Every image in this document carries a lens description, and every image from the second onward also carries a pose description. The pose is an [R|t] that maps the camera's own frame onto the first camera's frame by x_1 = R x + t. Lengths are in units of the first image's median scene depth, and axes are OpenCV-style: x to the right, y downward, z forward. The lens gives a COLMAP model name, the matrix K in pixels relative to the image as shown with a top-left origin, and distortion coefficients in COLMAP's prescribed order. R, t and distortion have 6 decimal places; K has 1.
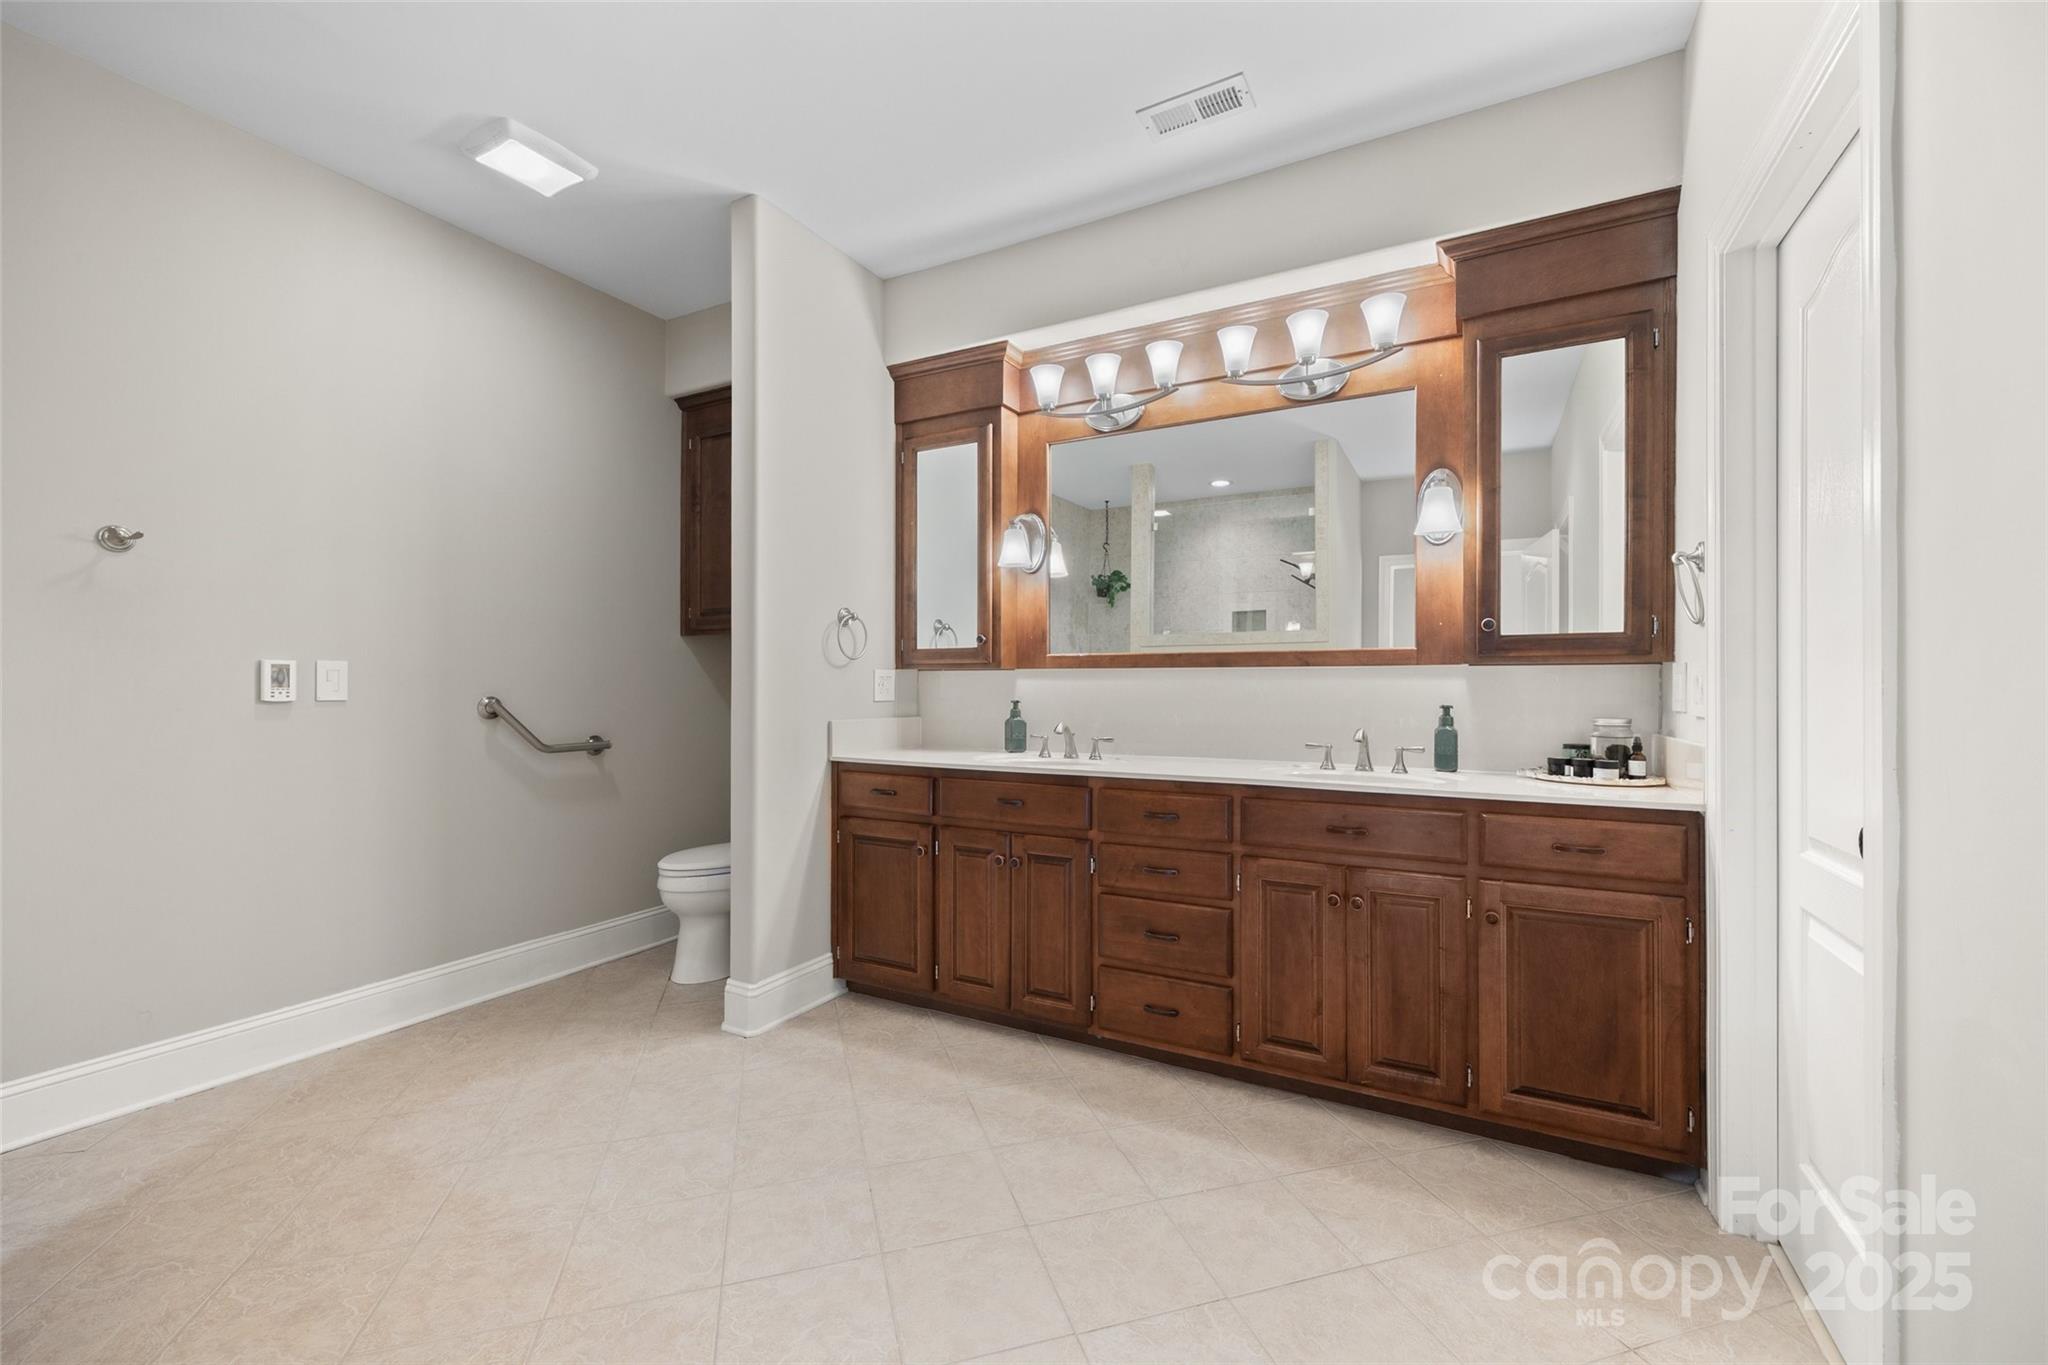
lens RADIAL K [[831.2, 0, 1026.6], [0, 831.2, 685.1], [0, 0, 1]] dist [0.001674, 0.000337]
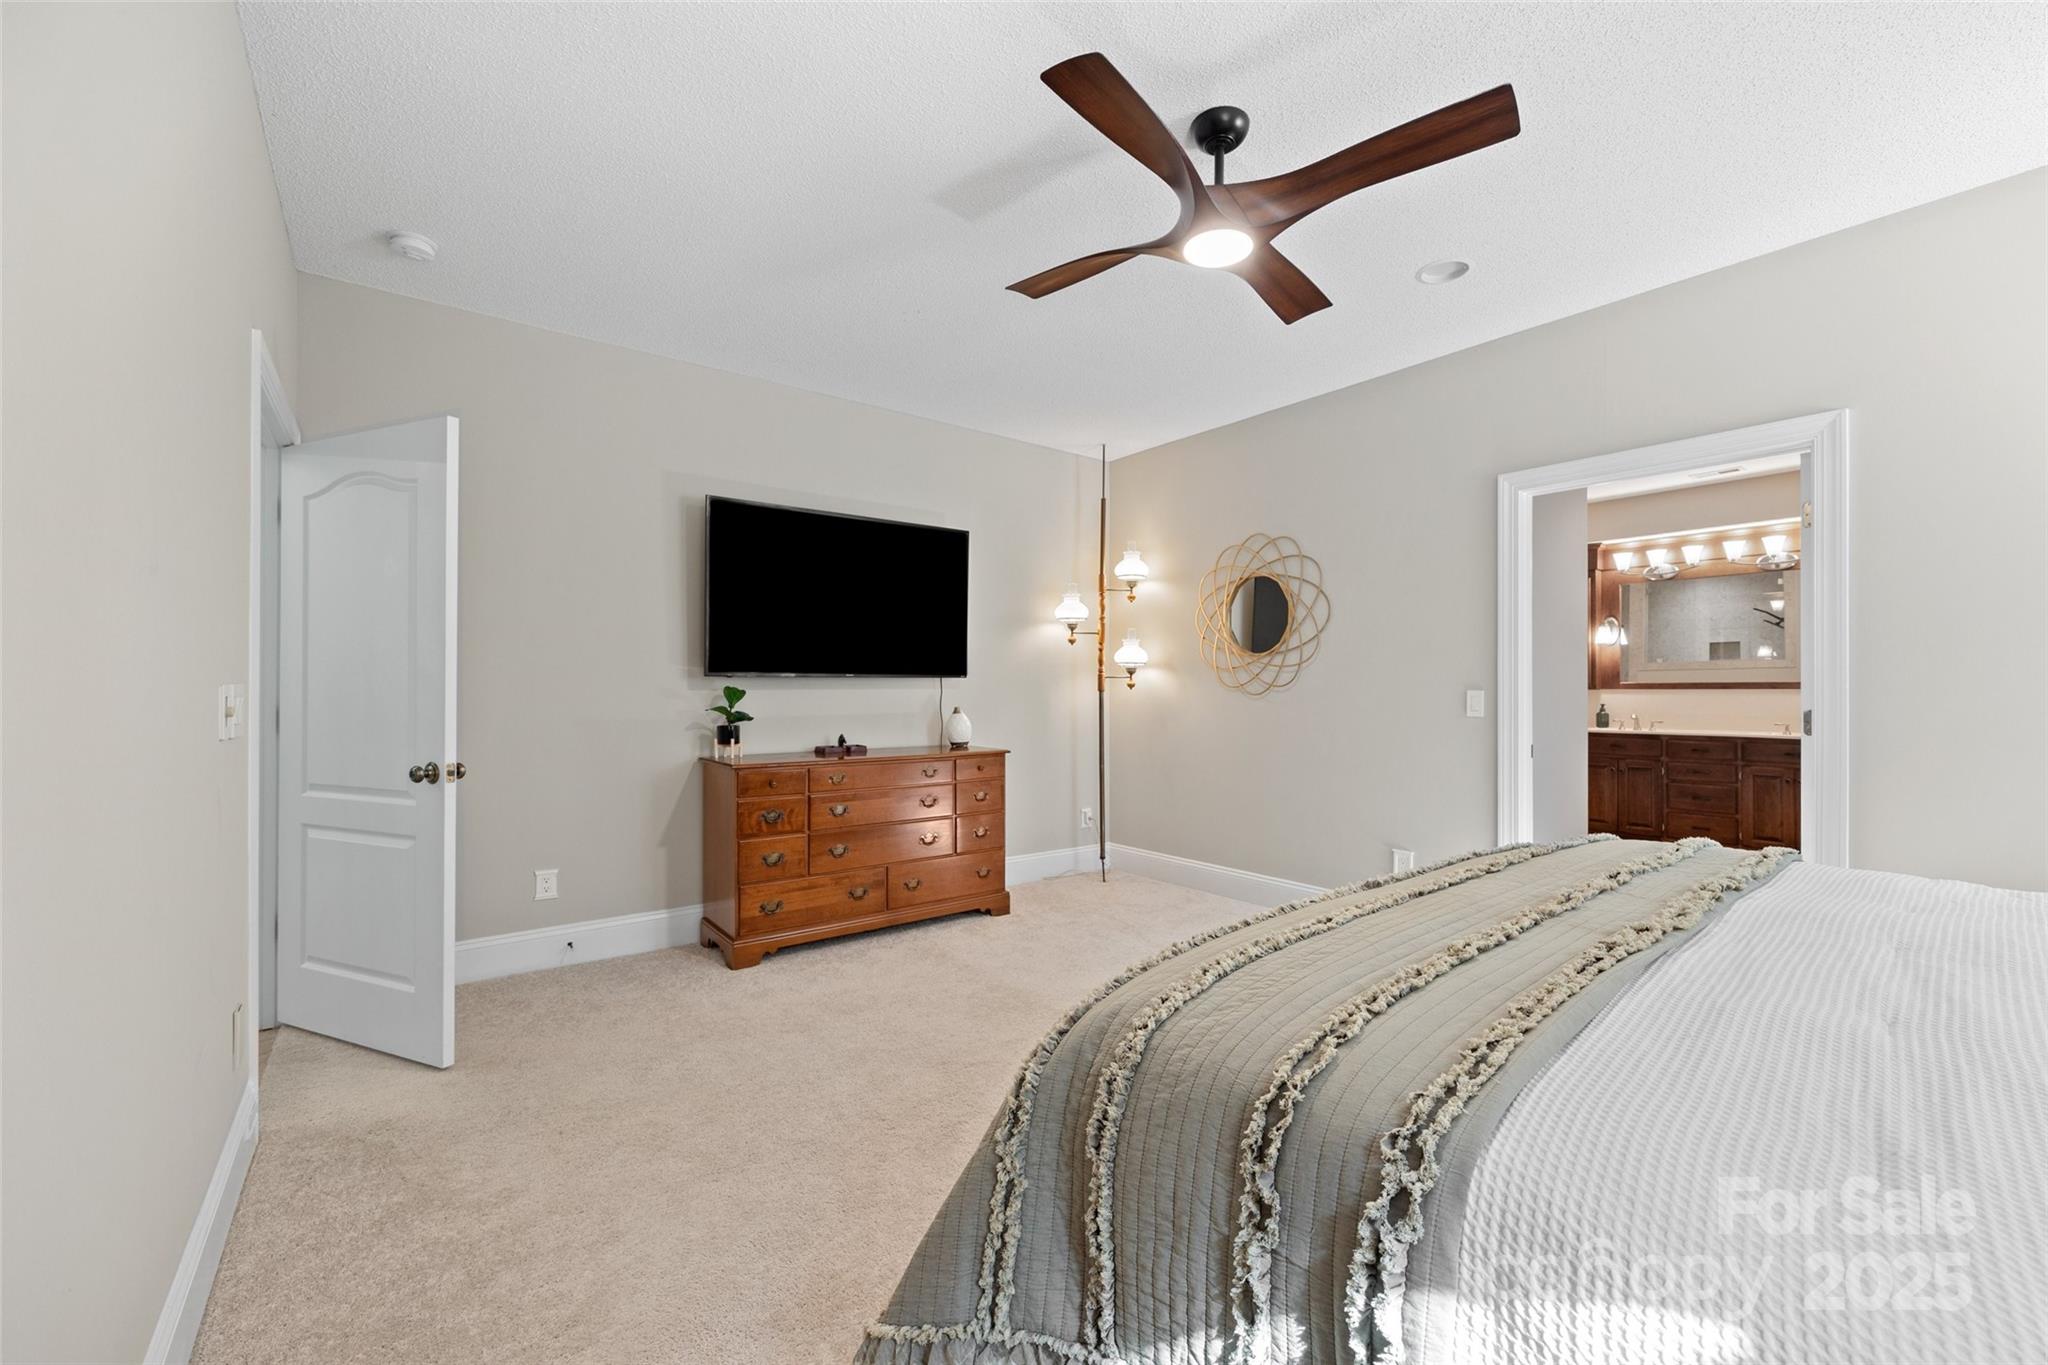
lens RADIAL K [[831.2, 0, 1026.6], [0, 831.2, 685.1], [0, 0, 1]] dist [0.001674, 0.000337]
pose [[0.916141, -0.000915, -0.400855, -0.521600], [-0.004674, 0.999905, -0.012965, 0.004755], [0.400828, 0.013752, 0.916050, -1.589774]]
